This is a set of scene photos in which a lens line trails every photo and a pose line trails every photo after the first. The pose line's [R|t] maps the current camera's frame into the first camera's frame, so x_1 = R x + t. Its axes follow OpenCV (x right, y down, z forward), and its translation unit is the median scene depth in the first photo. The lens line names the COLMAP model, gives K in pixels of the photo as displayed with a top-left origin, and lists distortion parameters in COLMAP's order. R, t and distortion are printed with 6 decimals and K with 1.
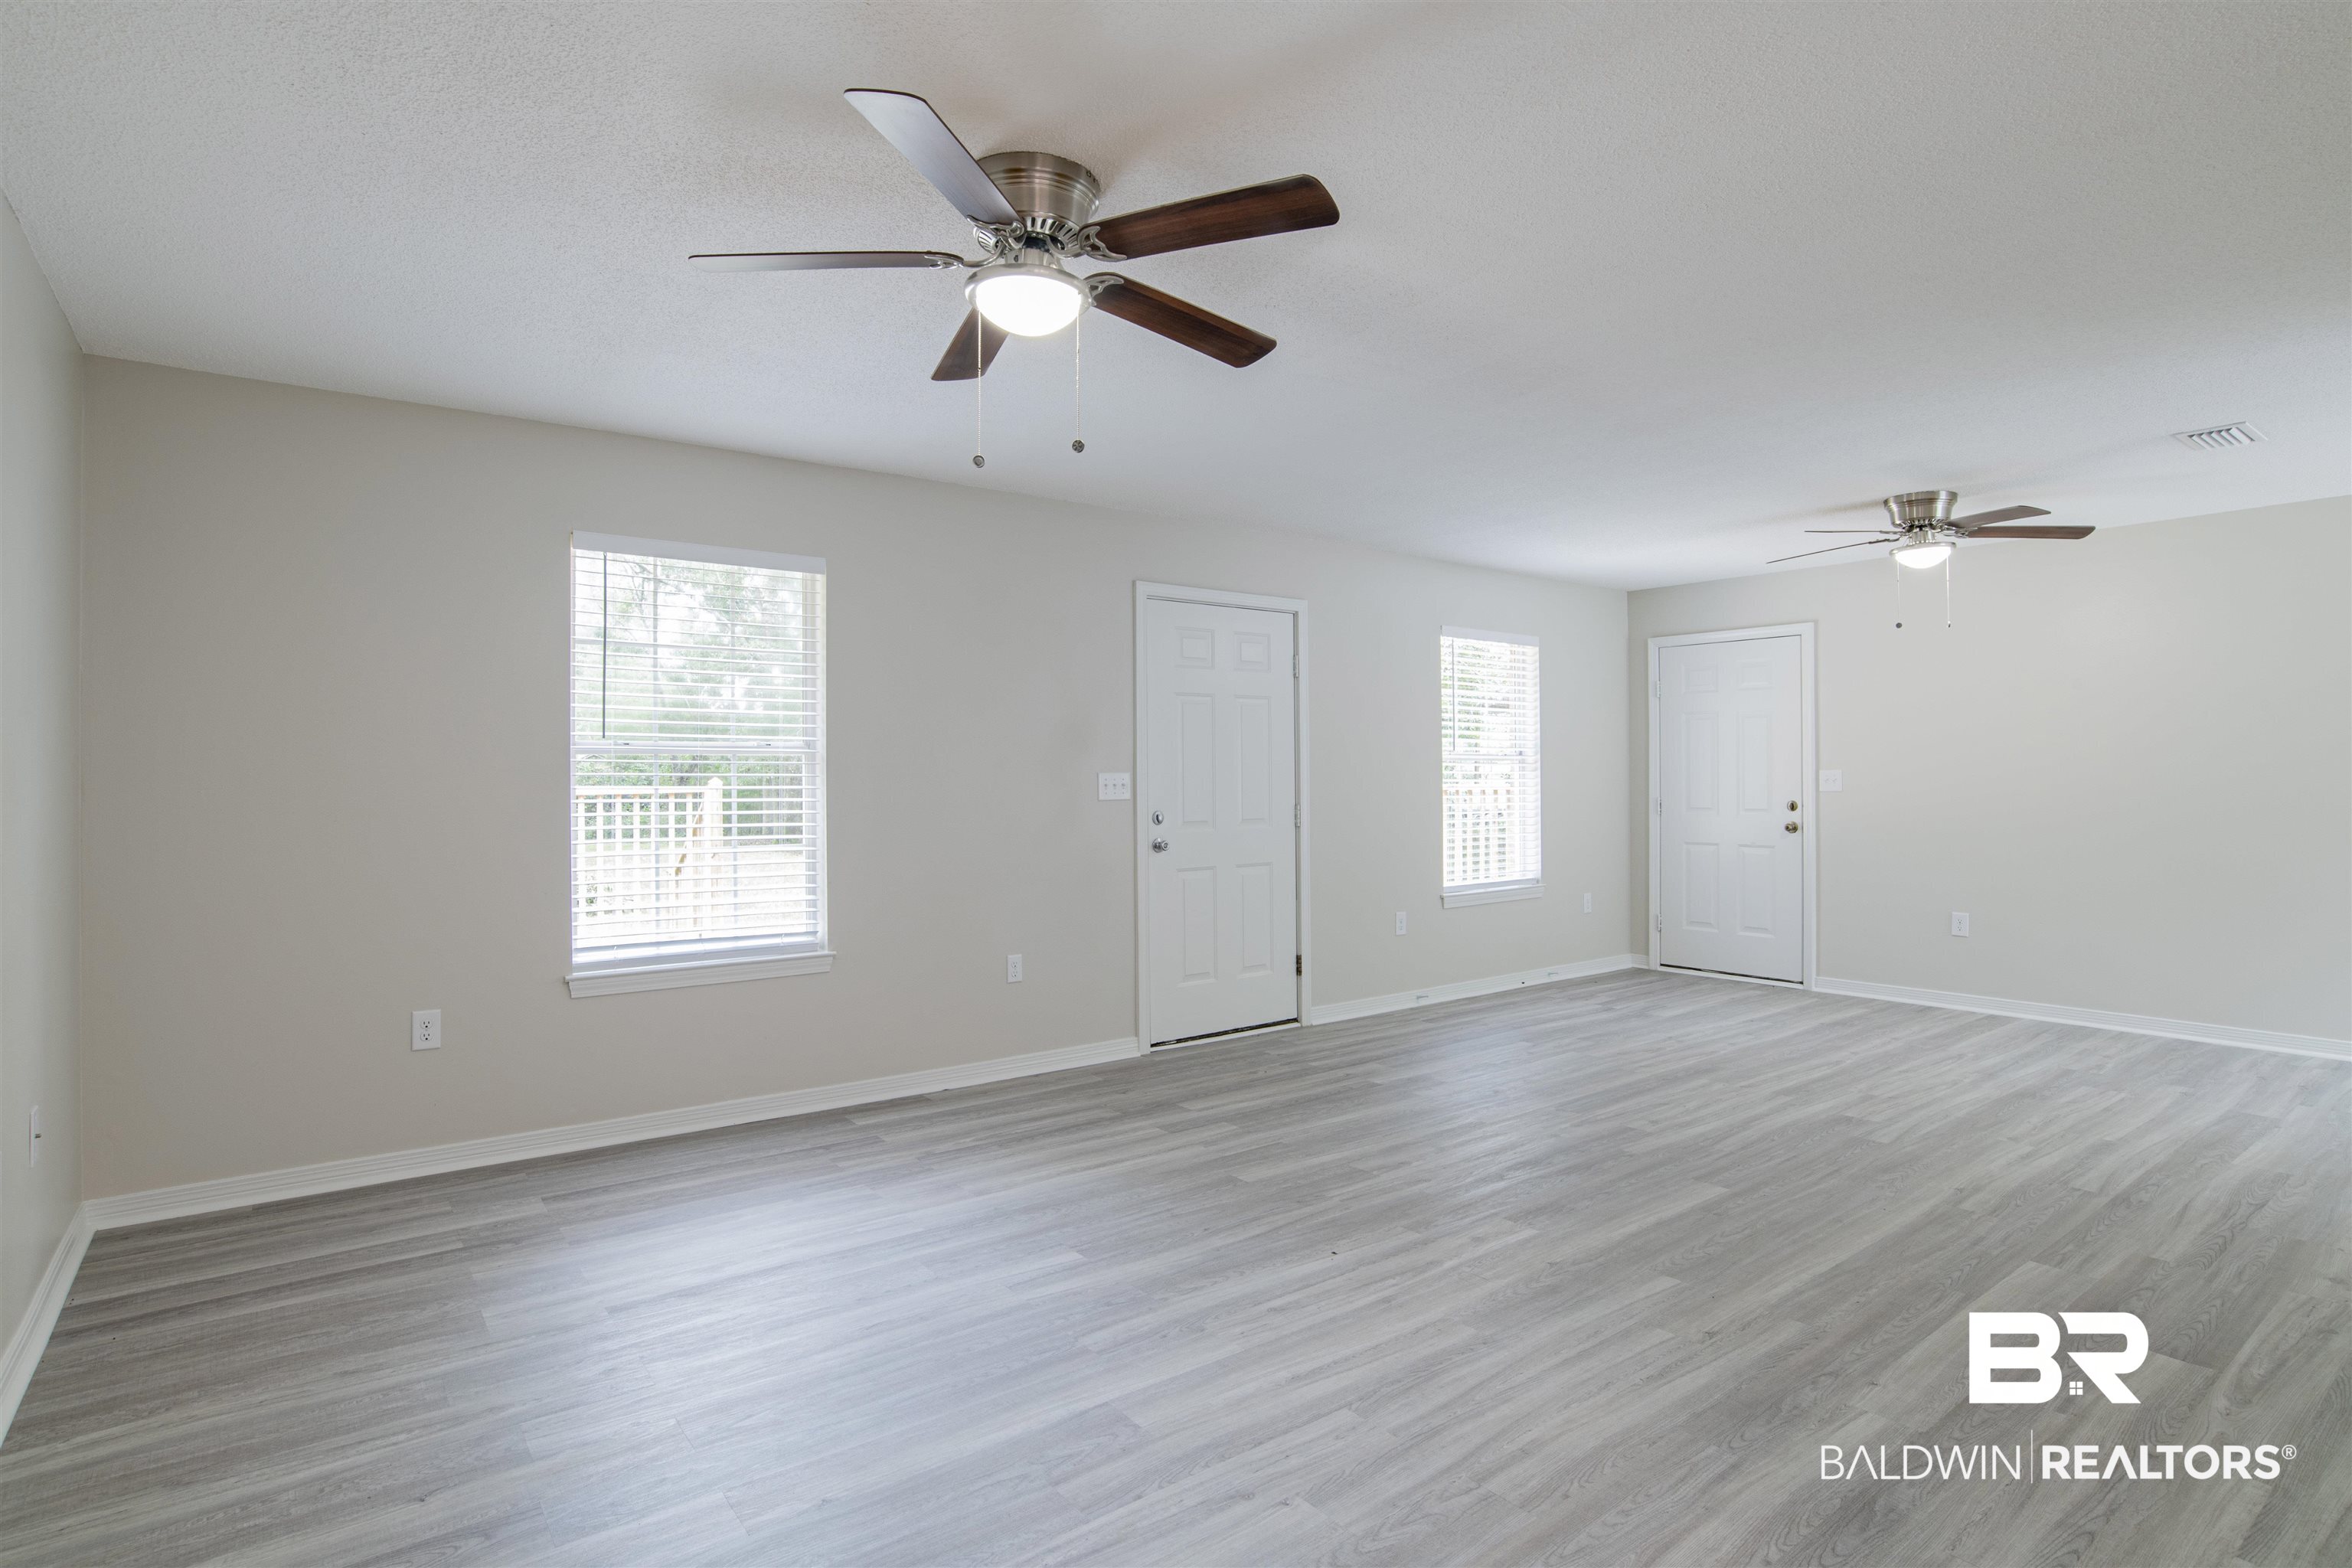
lens RADIAL K [[1199.7, 0, 1188.2], [0, 1199.7, 770.0], [0, 0, 1]] dist [-0.065687, 0.026275]
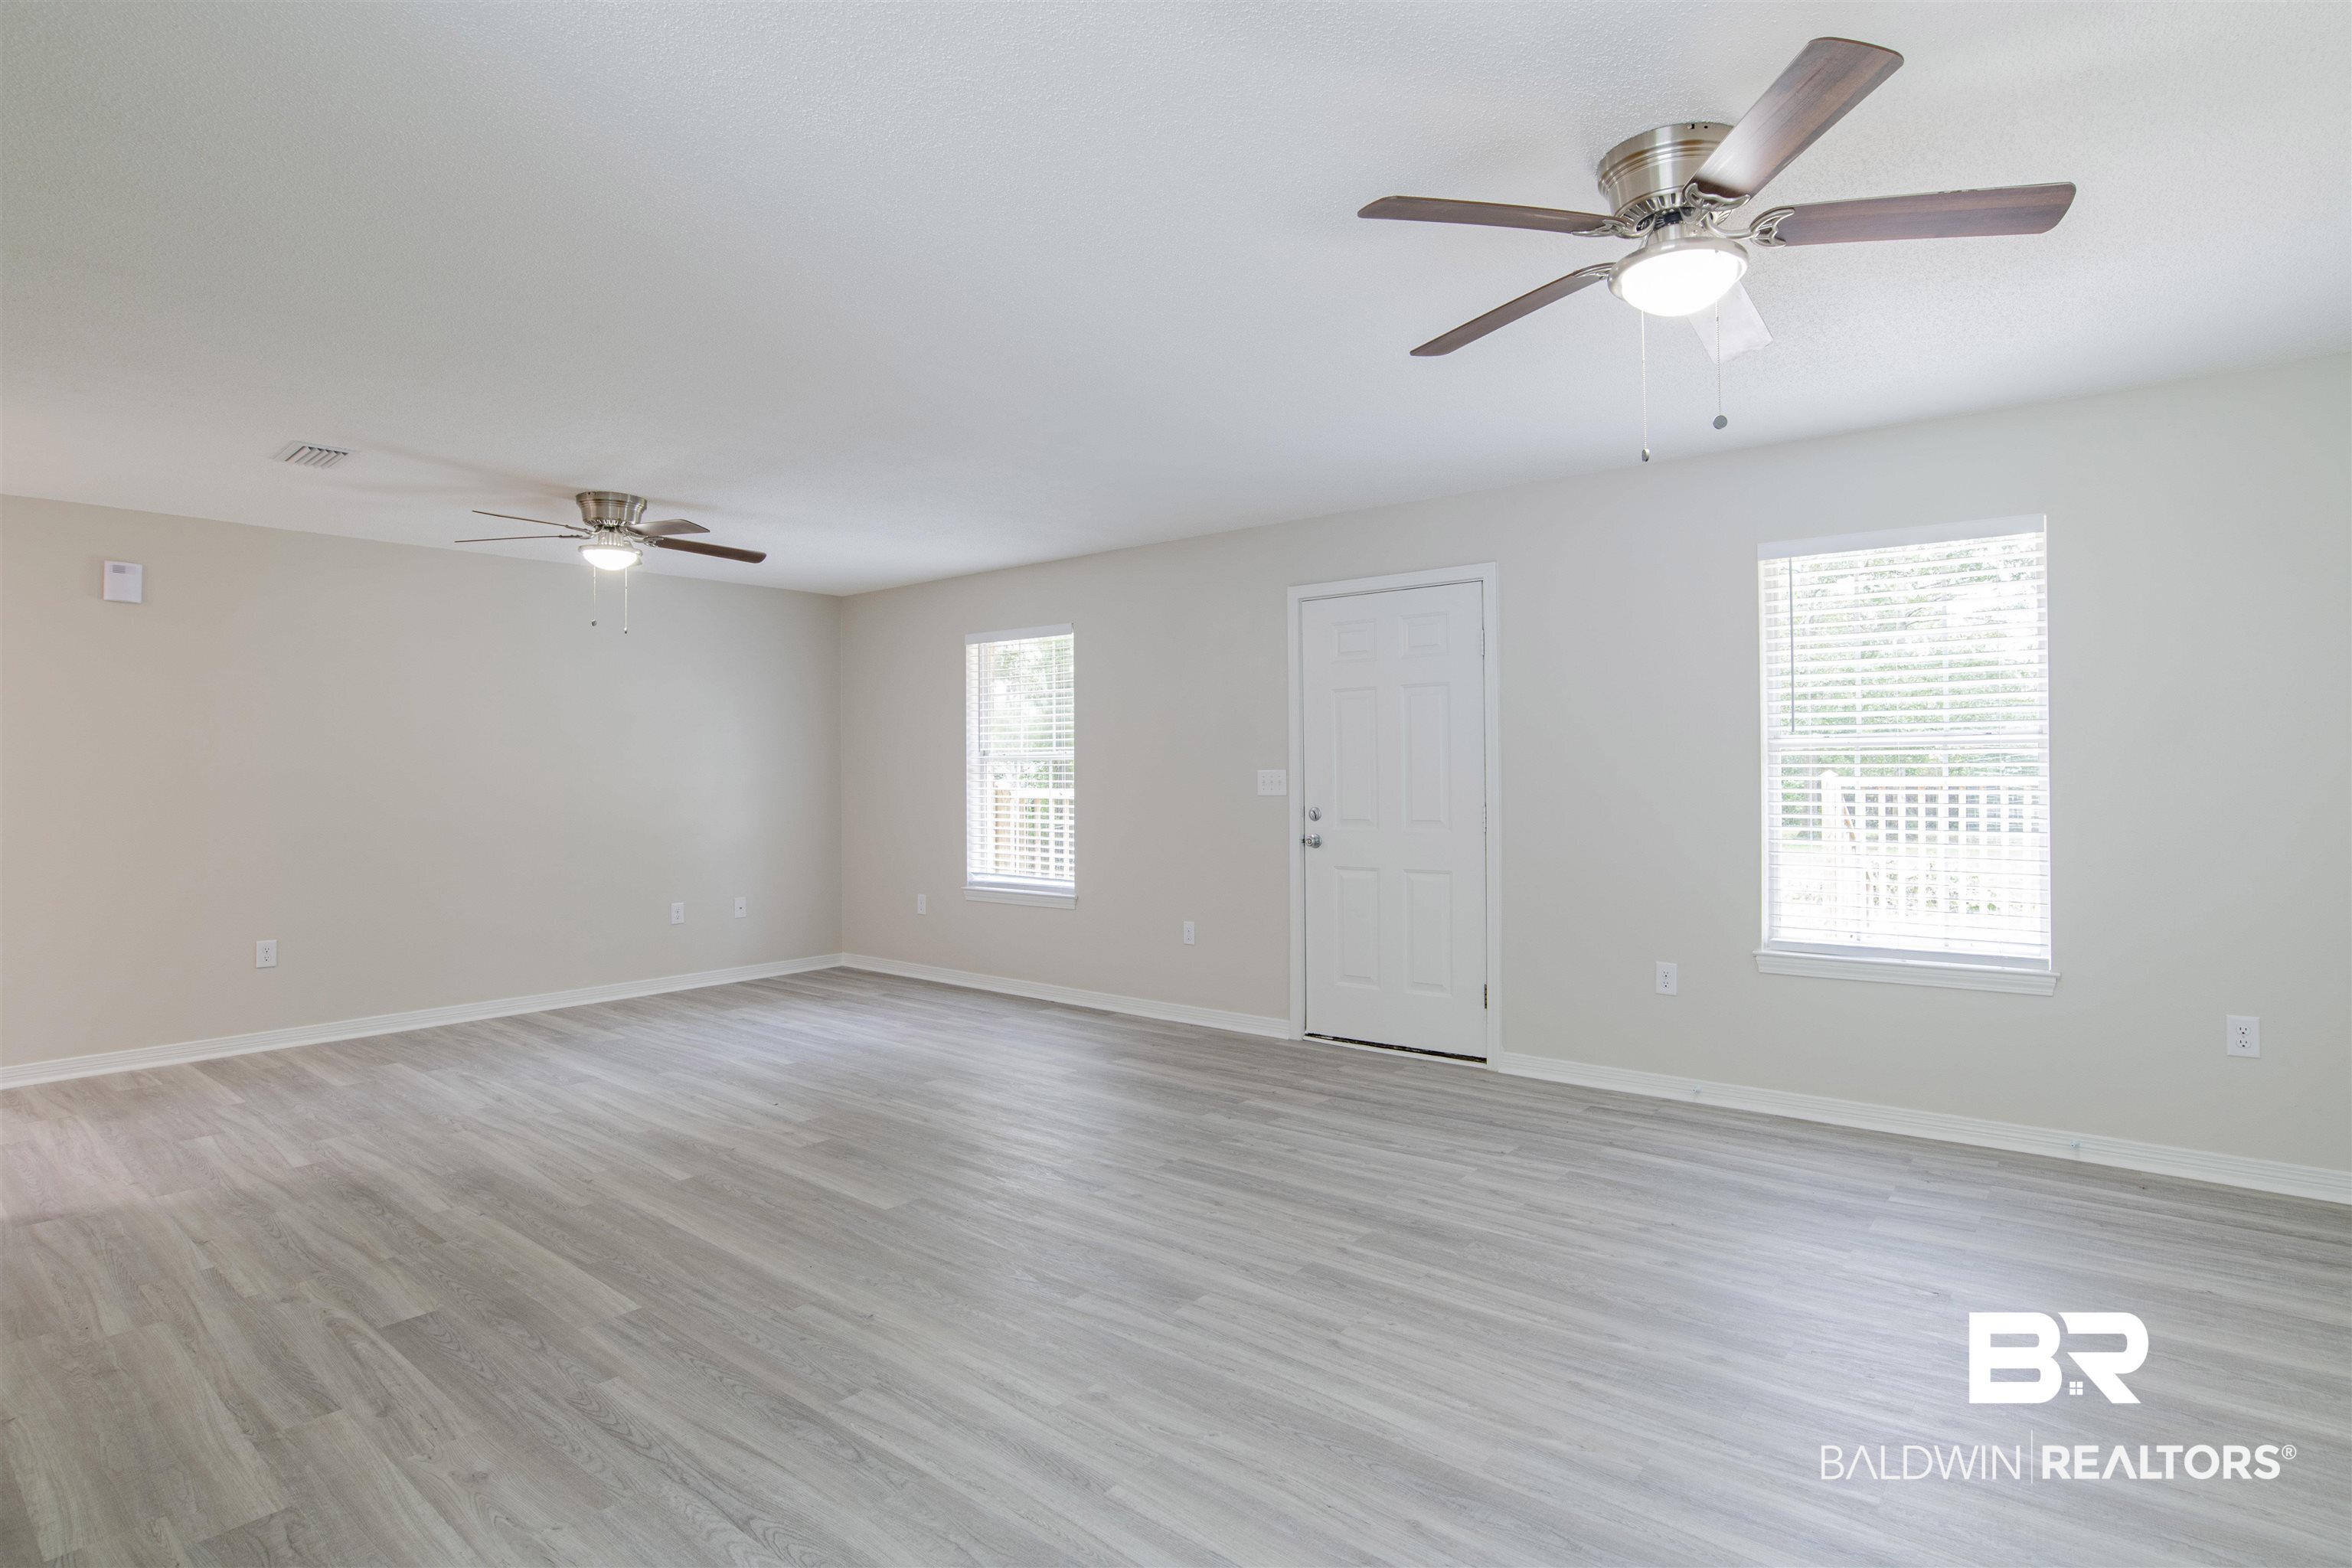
lens RADIAL K [[1199.7, 0, 1188.2], [0, 1199.7, 770.0], [0, 0, 1]] dist [-0.065687, 0.026275]
pose [[0.231600, -0.000441, -0.972811, 1.477335], [0.011131, 0.999936, 0.002197, -0.001847], [0.972747, -0.011337, 0.231590, 1.032527]]
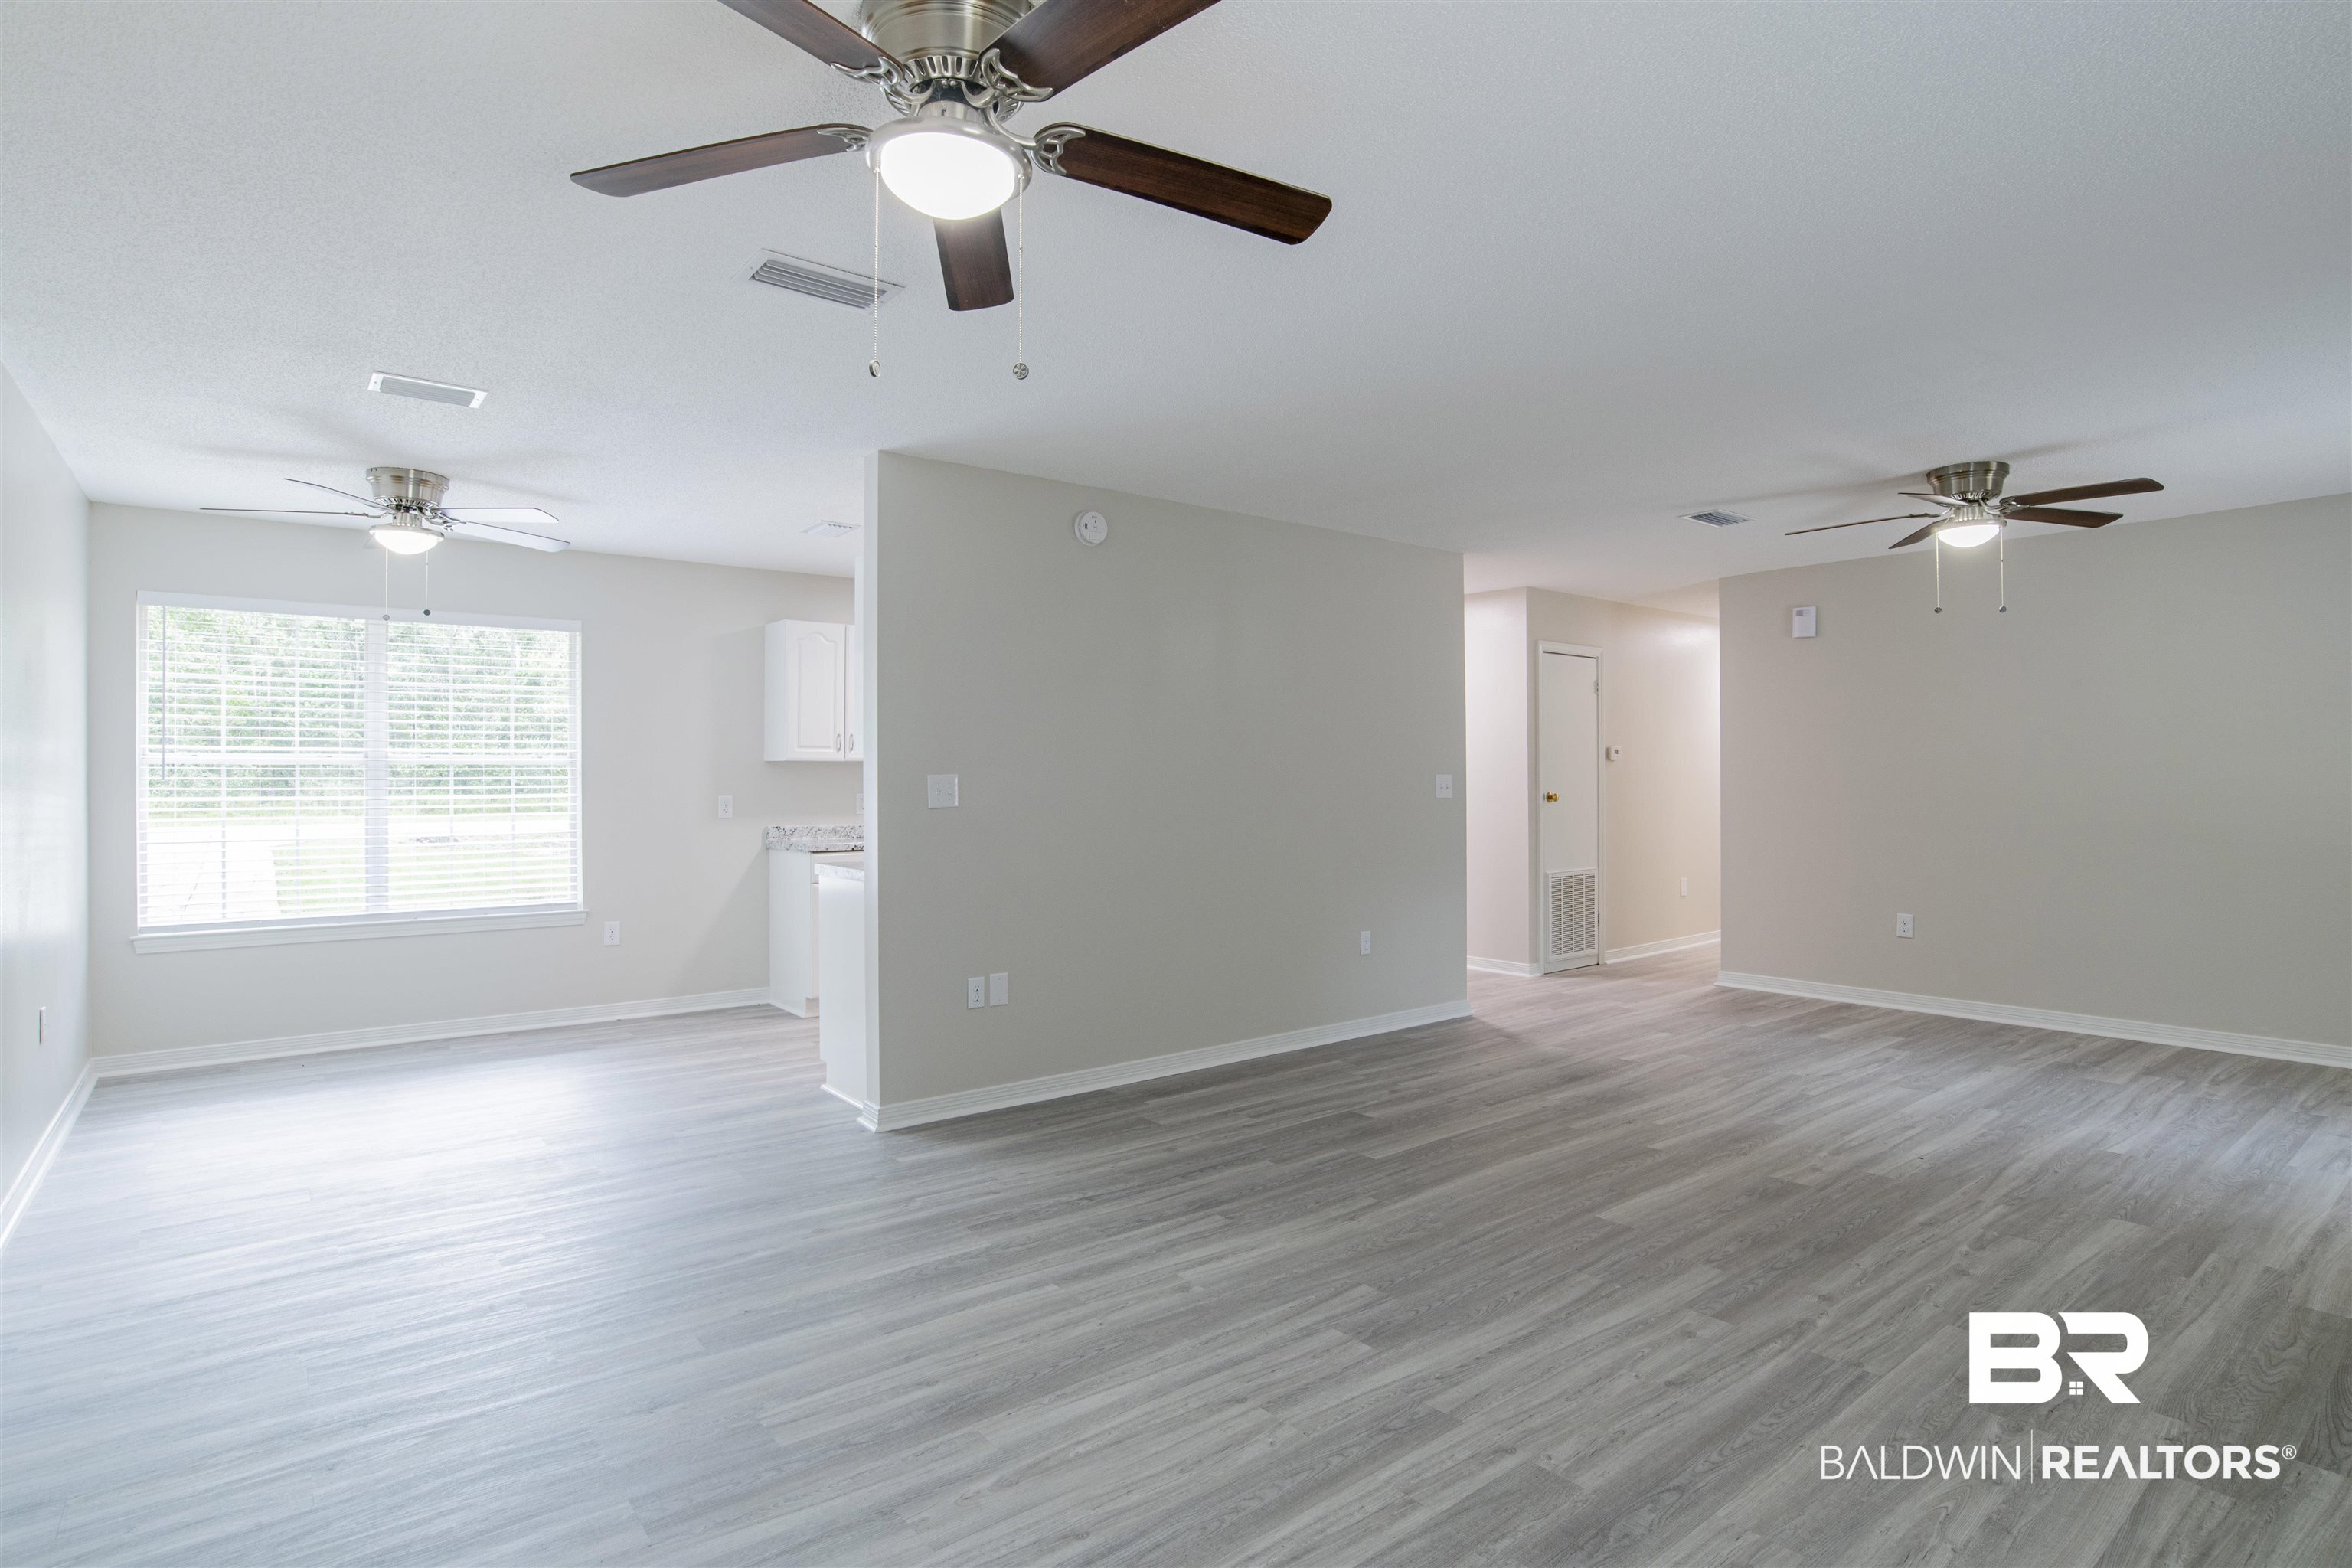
lens RADIAL K [[1199.7, 0, 1188.2], [0, 1199.7, 770.0], [0, 0, 1]] dist [-0.065687, 0.026275]
pose [[-0.999734, 0.009240, -0.021124, 0.815207], [0.009488, 0.999887, -0.011672, 0.005185], [0.021014, -0.011869, -0.999709, 1.973840]]
